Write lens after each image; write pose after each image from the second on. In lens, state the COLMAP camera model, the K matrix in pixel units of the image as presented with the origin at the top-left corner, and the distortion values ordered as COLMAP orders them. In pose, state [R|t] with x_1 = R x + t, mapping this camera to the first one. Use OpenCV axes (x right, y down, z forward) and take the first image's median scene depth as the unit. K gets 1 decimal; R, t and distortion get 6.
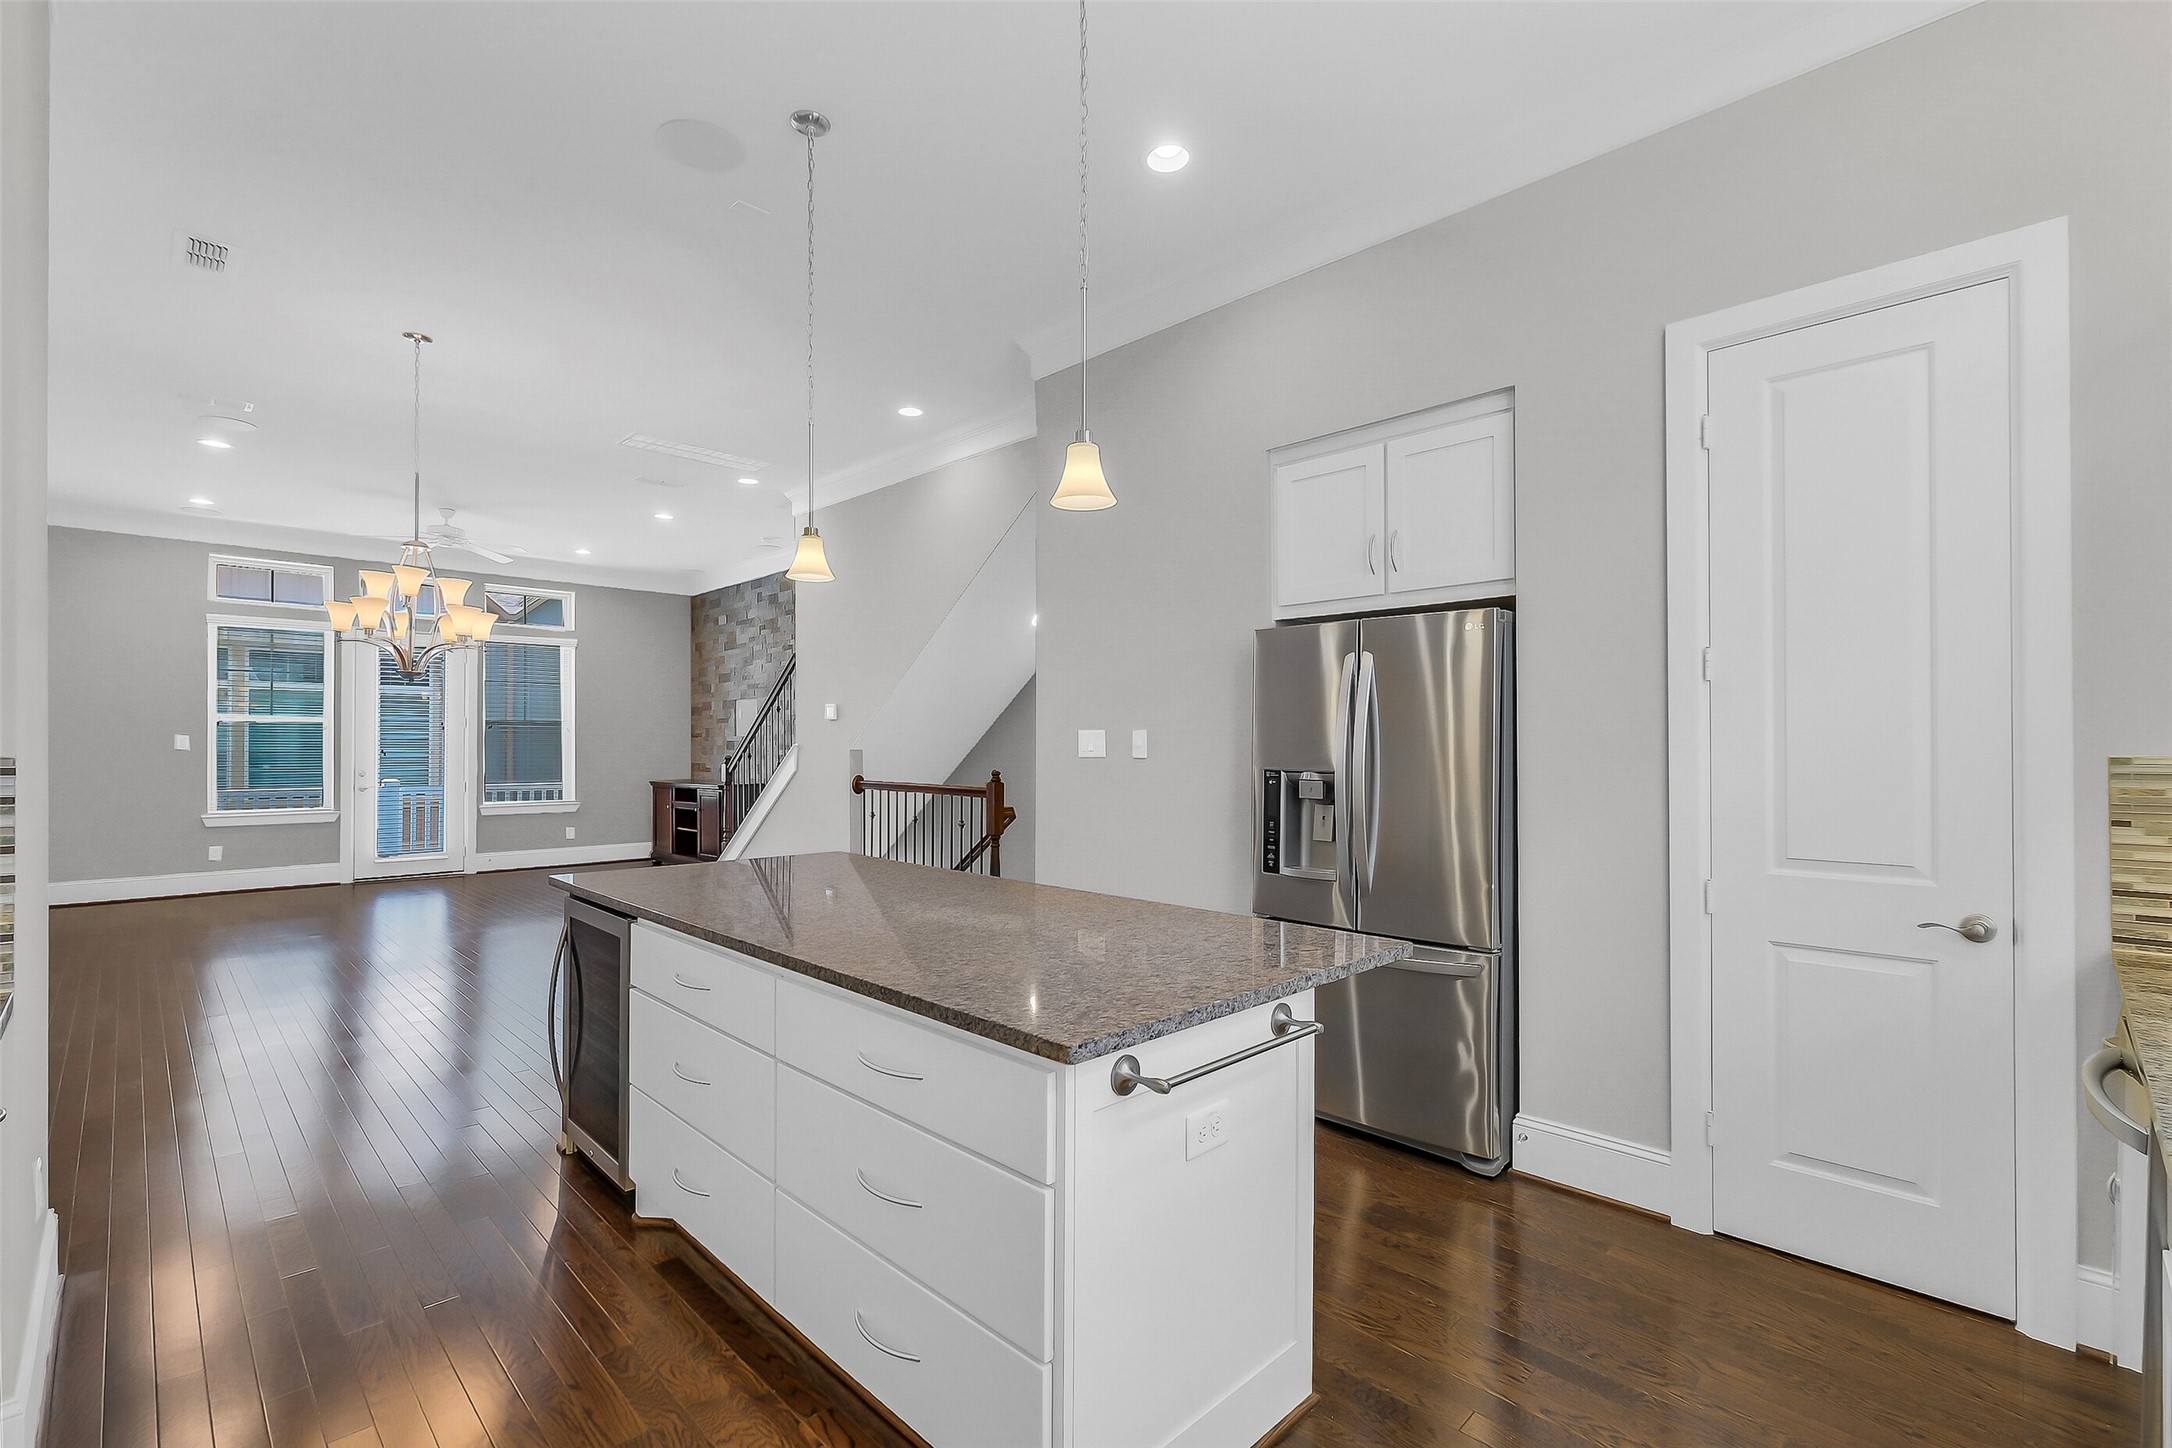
lens RADIAL K [[959.2, 0, 1076.4], [0, 959.2, 737.6], [0, 0, 1]] dist [-0.001484, 0.000222]
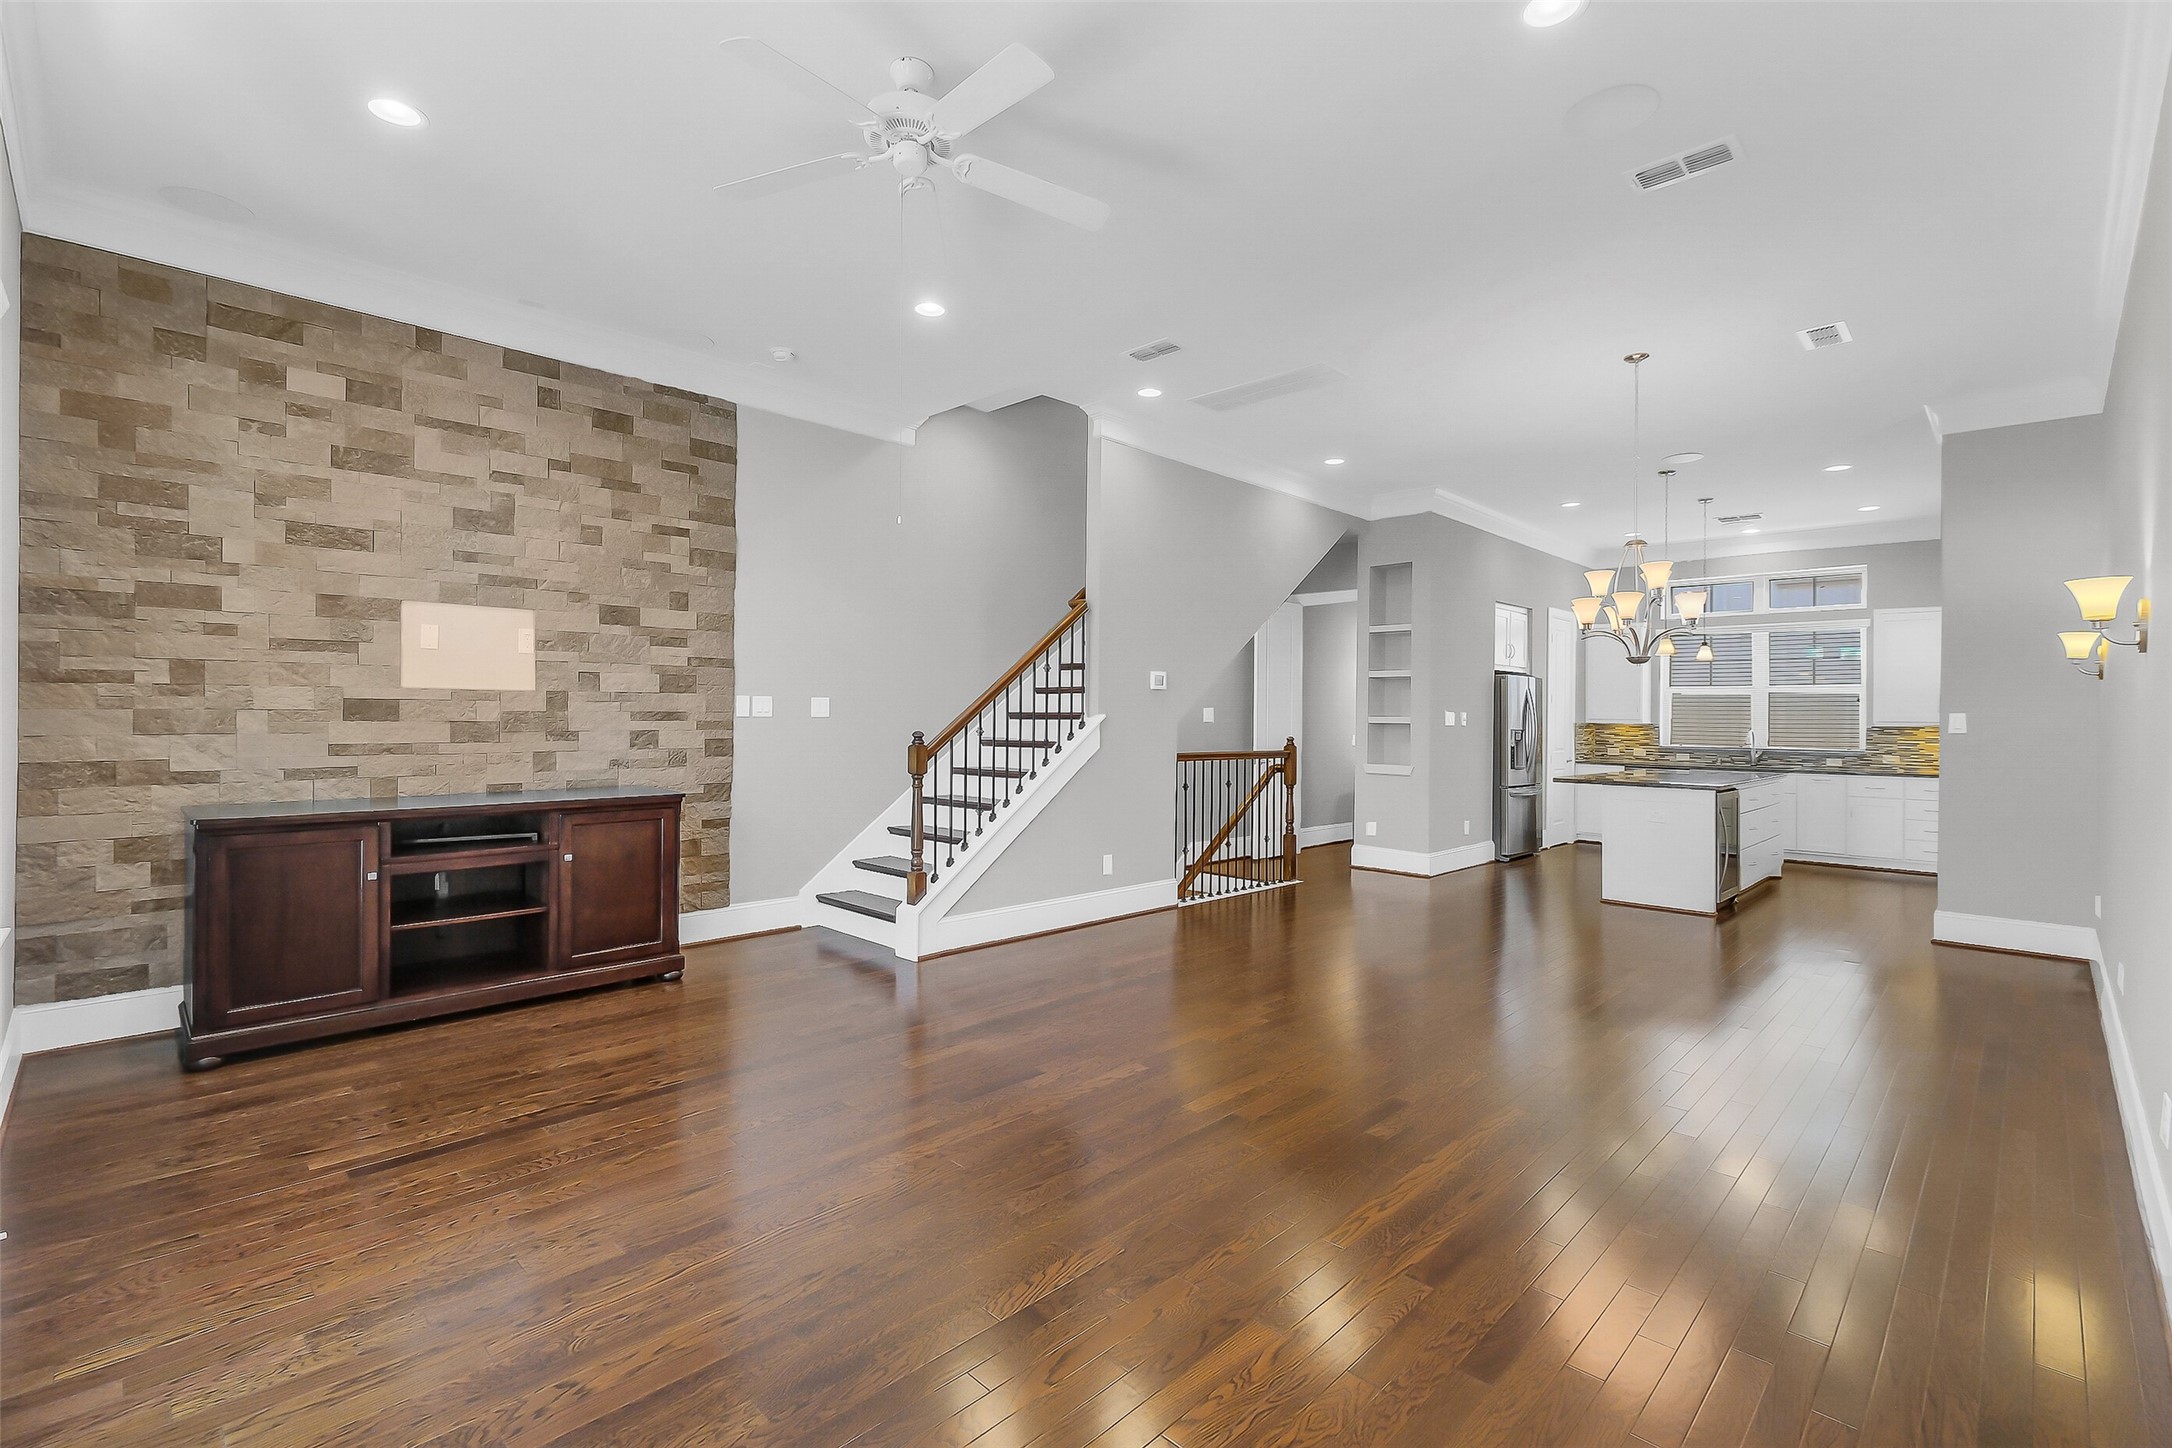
lens RADIAL K [[959.2, 0, 1075.4], [0, 959.2, 720.0], [0, 0, 1]] dist [-0.001484, 0.000222]
pose [[-0.016995, -0.007547, 0.999827, -2.526848], [-0.020888, 0.999756, 0.007191, 0.013617], [-0.999637, -0.020762, -0.017149, 2.367657]]
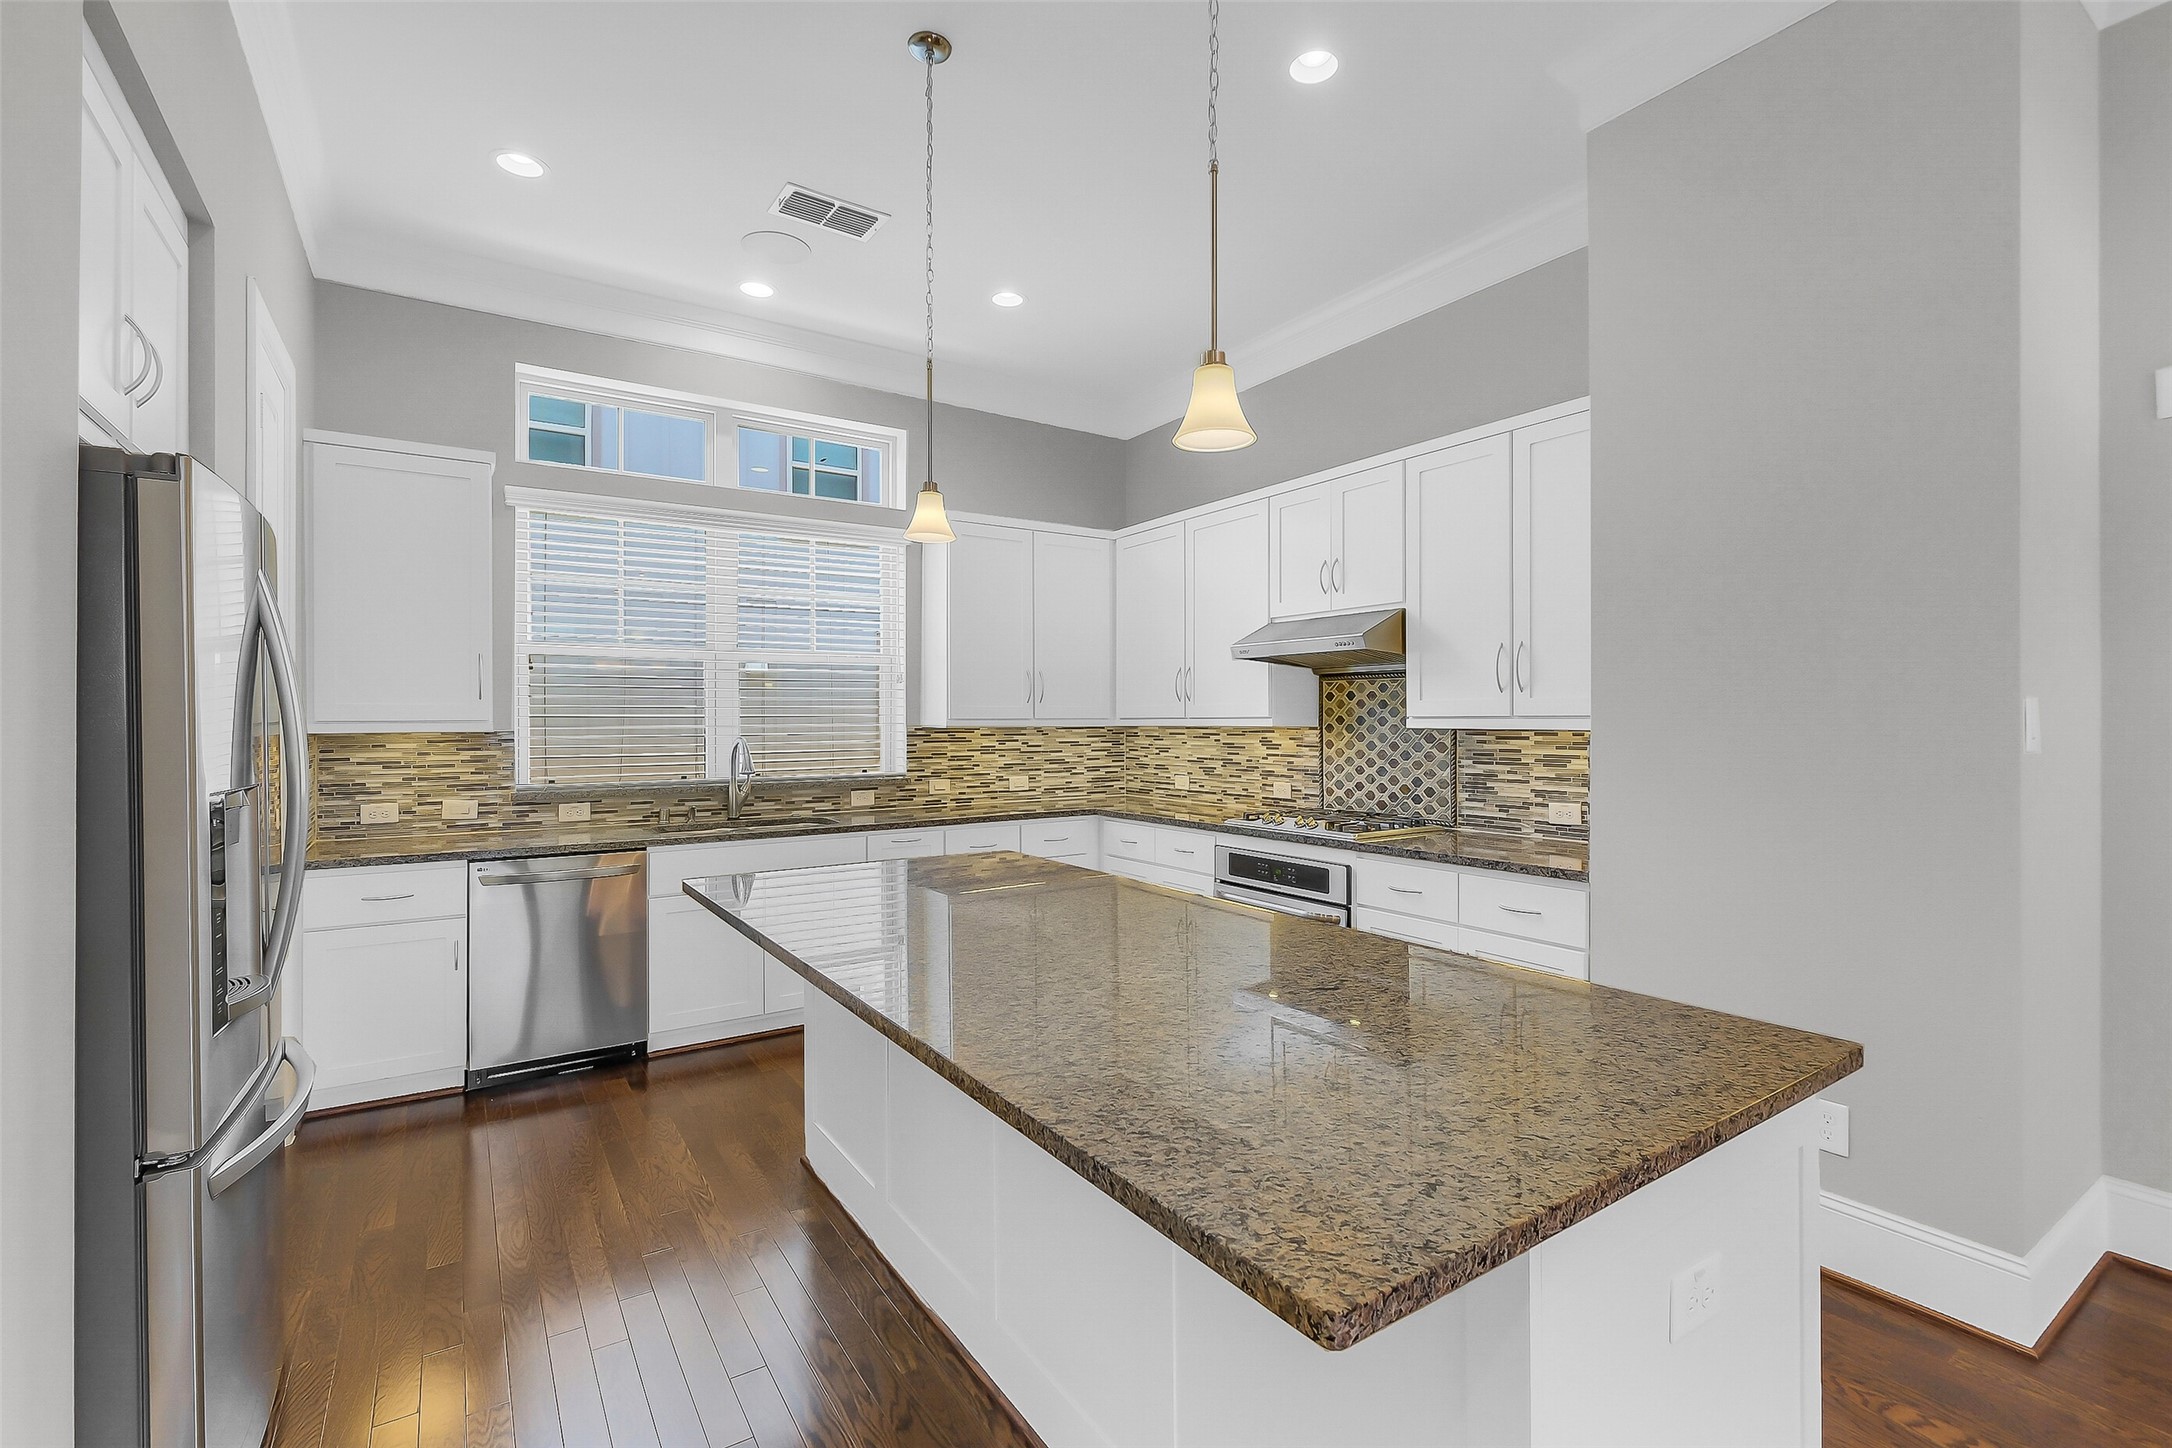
lens RADIAL K [[959.2, 0, 1090.1], [0, 959.2, 719.1], [0, 0, 1]] dist [-0.001484, 0.000222]
pose [[-0.983376, 0.000099, 0.181583, -0.235436], [-0.001789, 0.999946, -0.010233, 0.005016], [-0.181574, -0.010388, -0.983322, 1.404316]]
